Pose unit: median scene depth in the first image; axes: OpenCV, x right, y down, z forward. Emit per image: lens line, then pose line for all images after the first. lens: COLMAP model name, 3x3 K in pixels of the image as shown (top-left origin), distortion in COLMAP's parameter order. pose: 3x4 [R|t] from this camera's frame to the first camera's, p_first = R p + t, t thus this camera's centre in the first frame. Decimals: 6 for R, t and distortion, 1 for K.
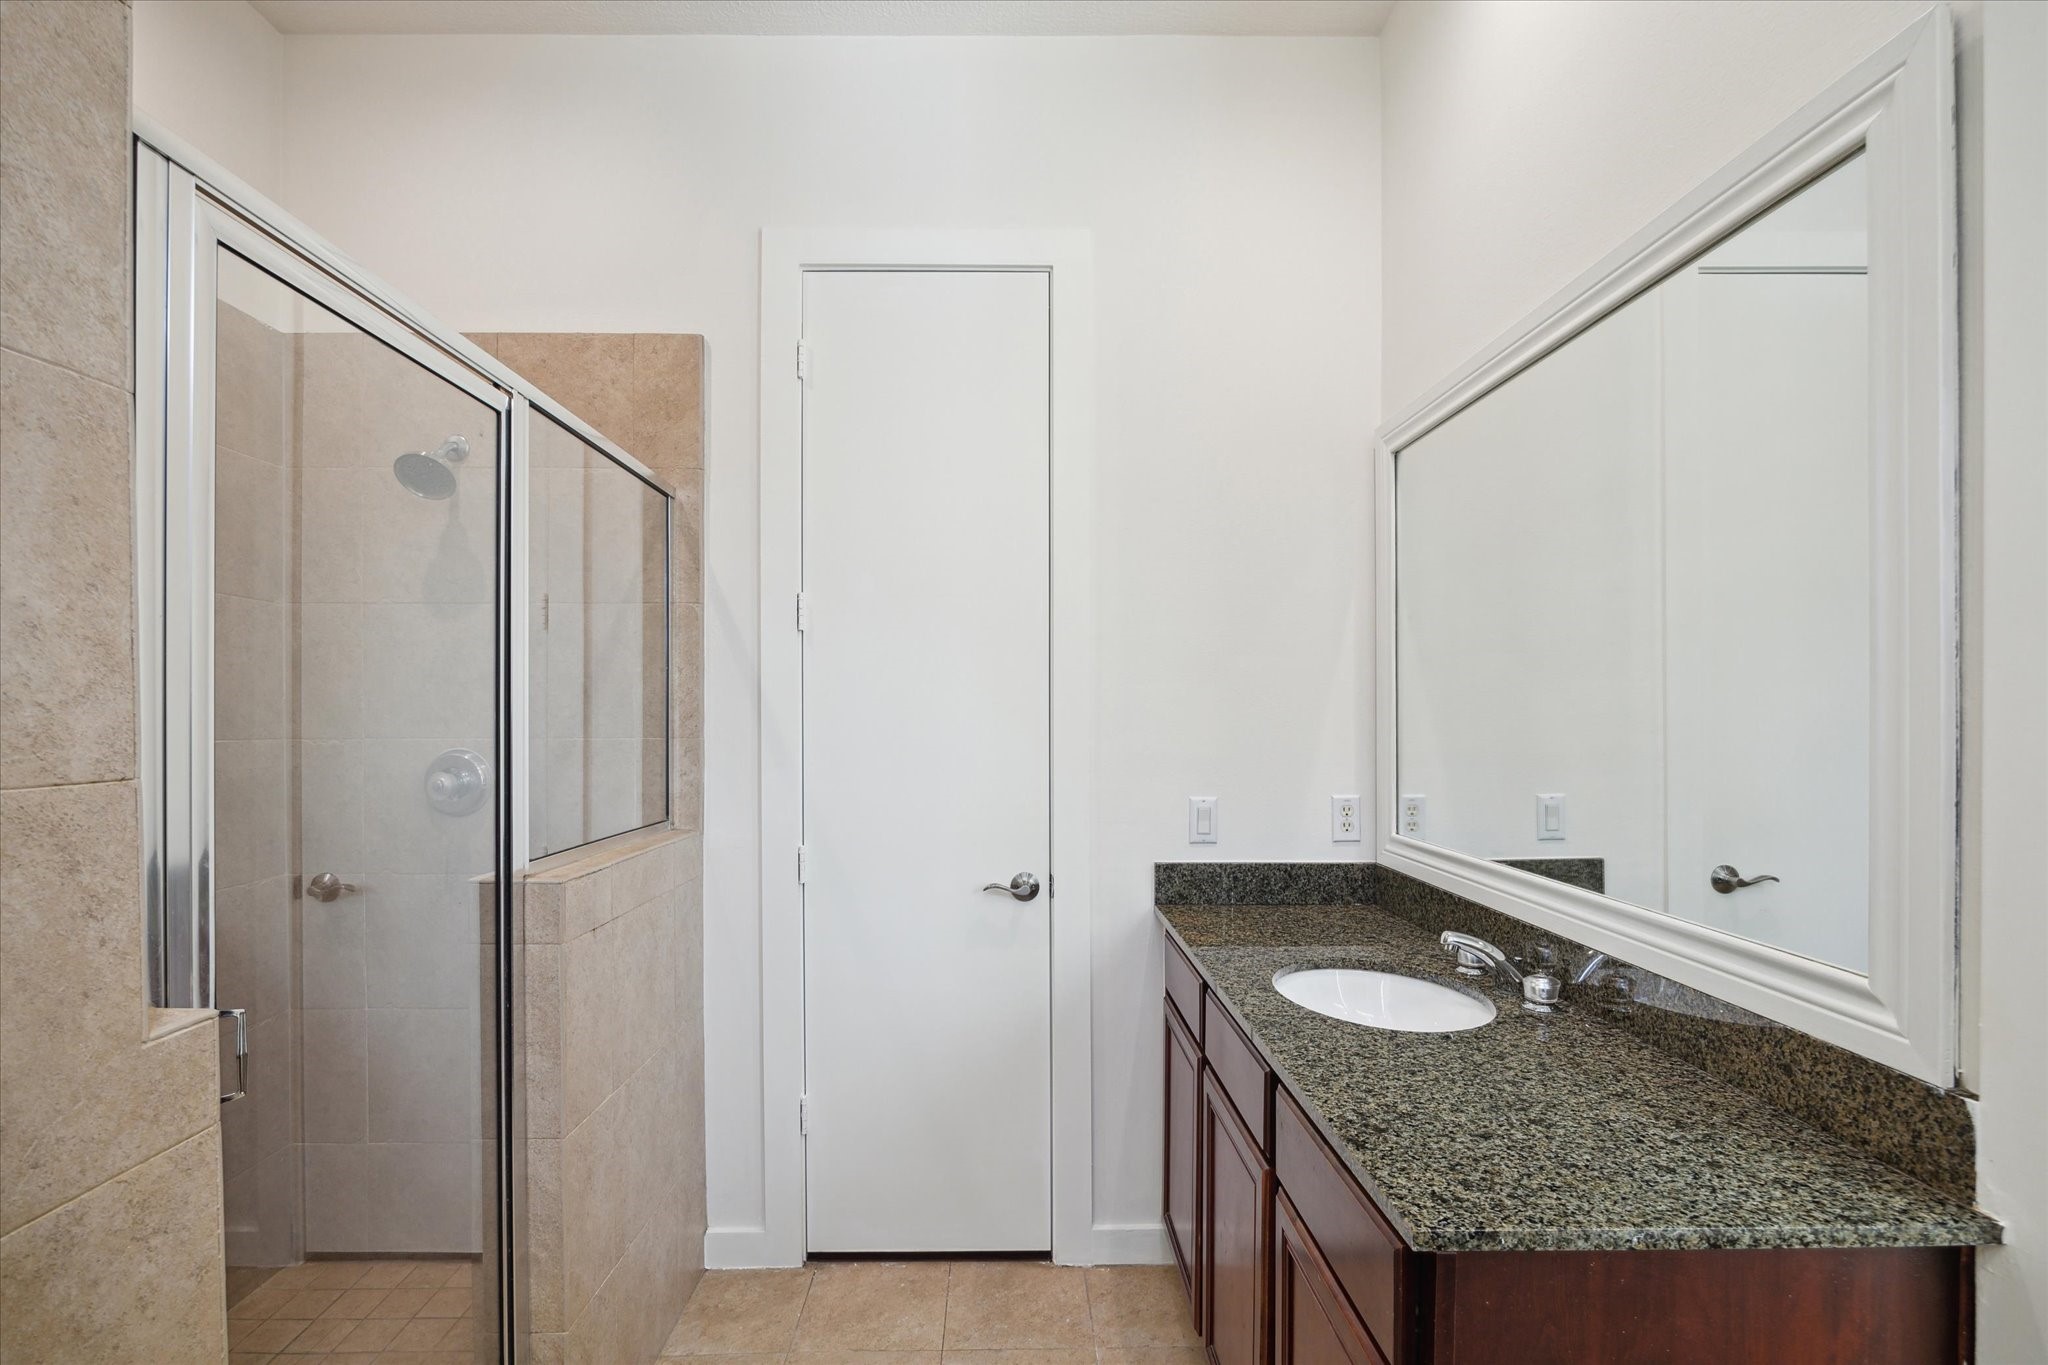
lens RADIAL K [[940.5, 0, 1021.7], [0, 940.5, 703.6], [0, 0, 1]] dist [-0.000361, -0.000108]
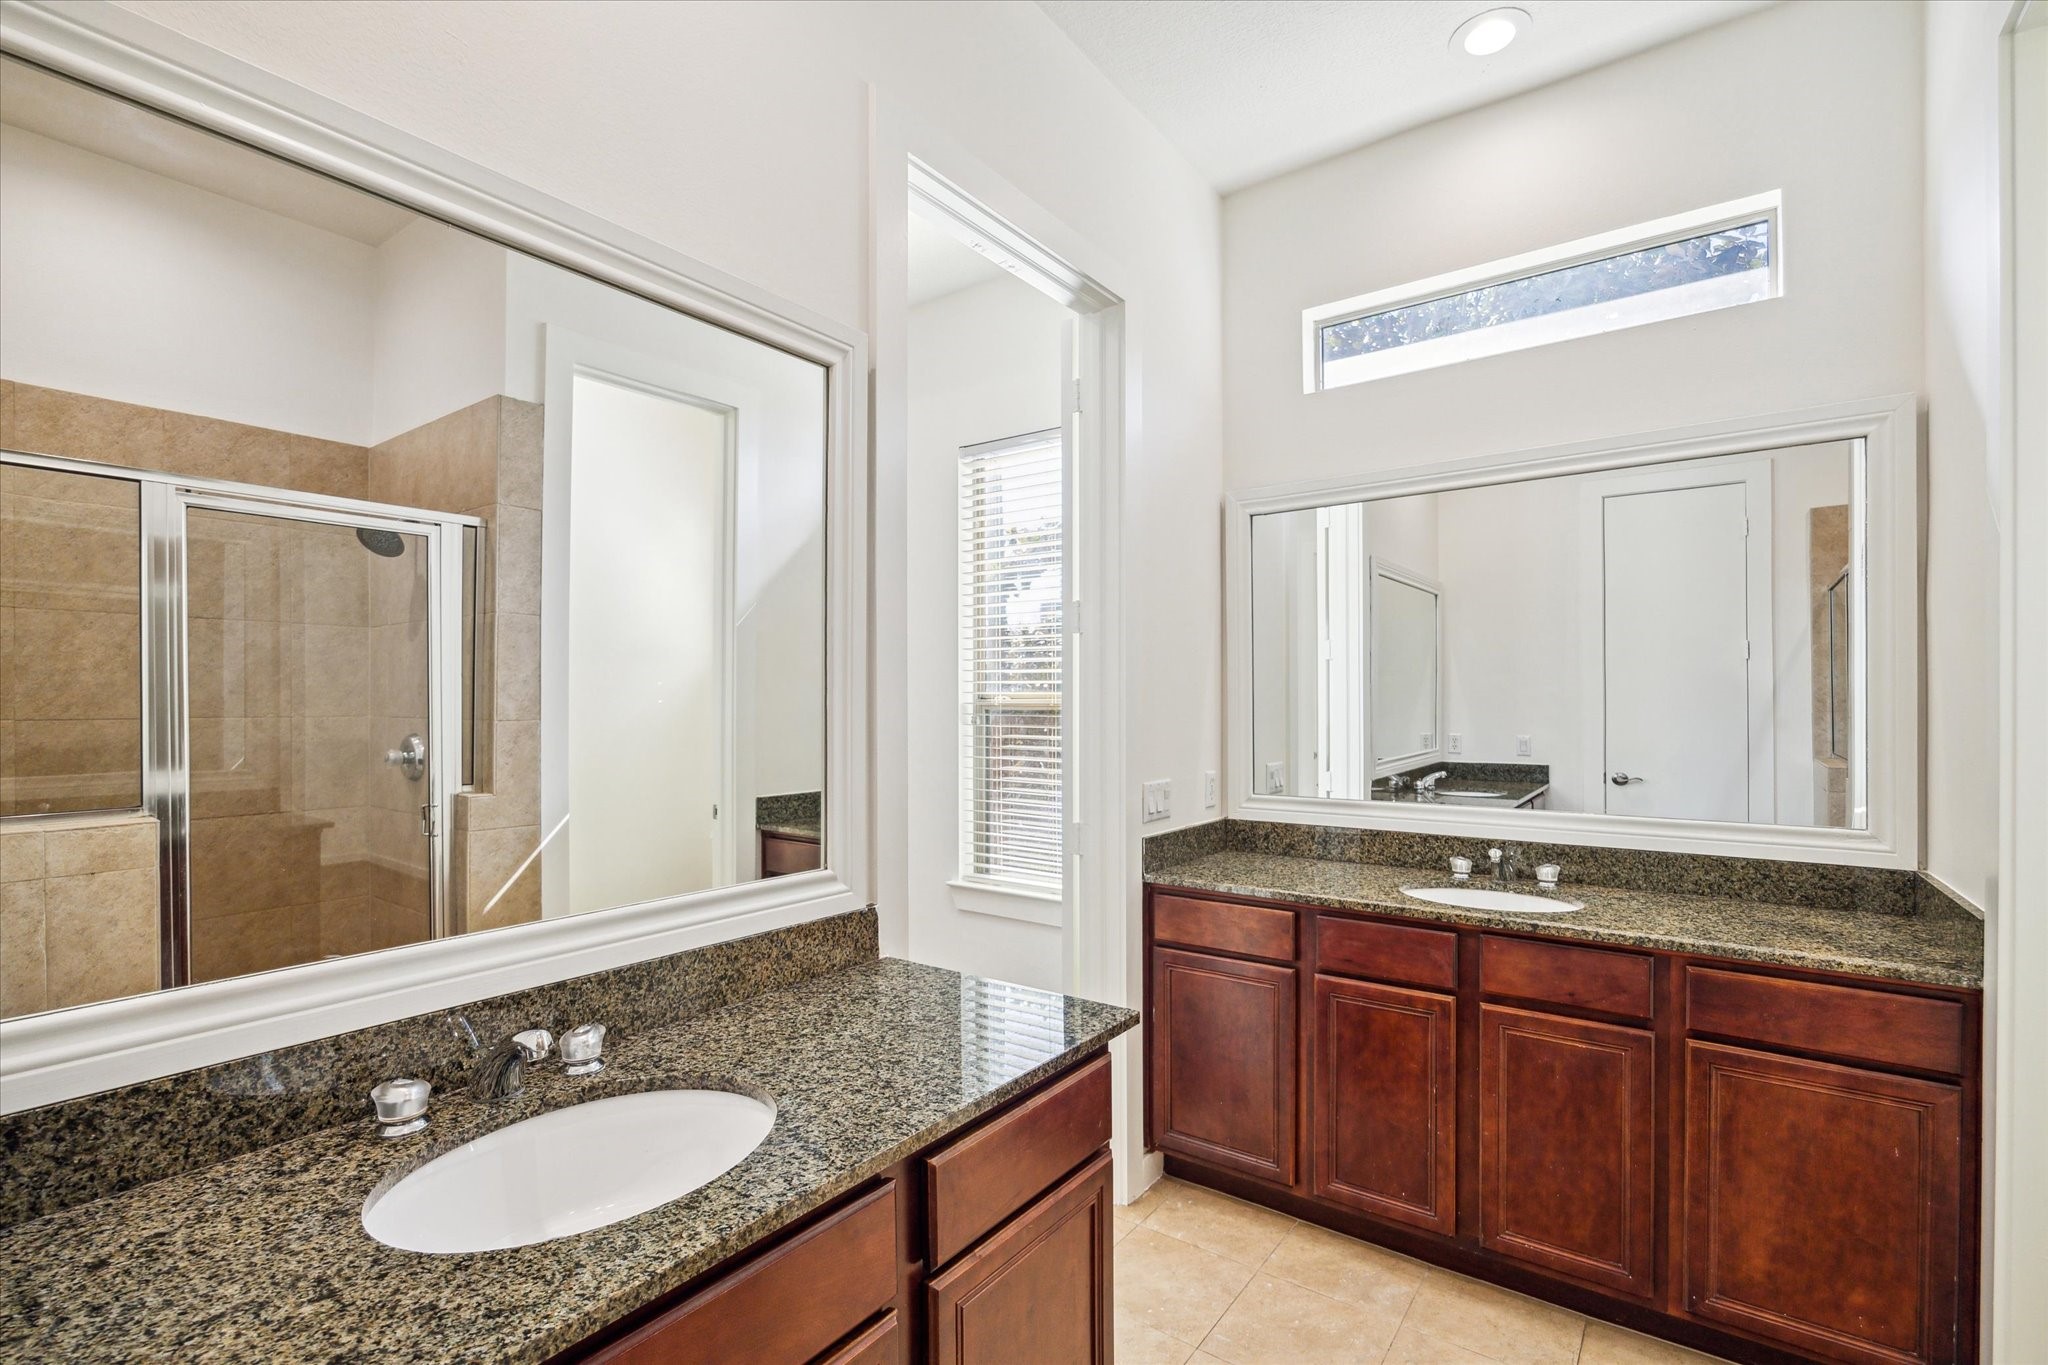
lens RADIAL K [[940.5, 0, 1027.0], [0, 940.5, 698.7], [0, 0, 1]] dist [-0.000361, -0.000108]
pose [[-0.793318, 0.006534, 0.608772, -0.347895], [-0.002044, 0.999908, -0.013397, 0.010312], [-0.608804, -0.011873, -0.793232, 1.856250]]
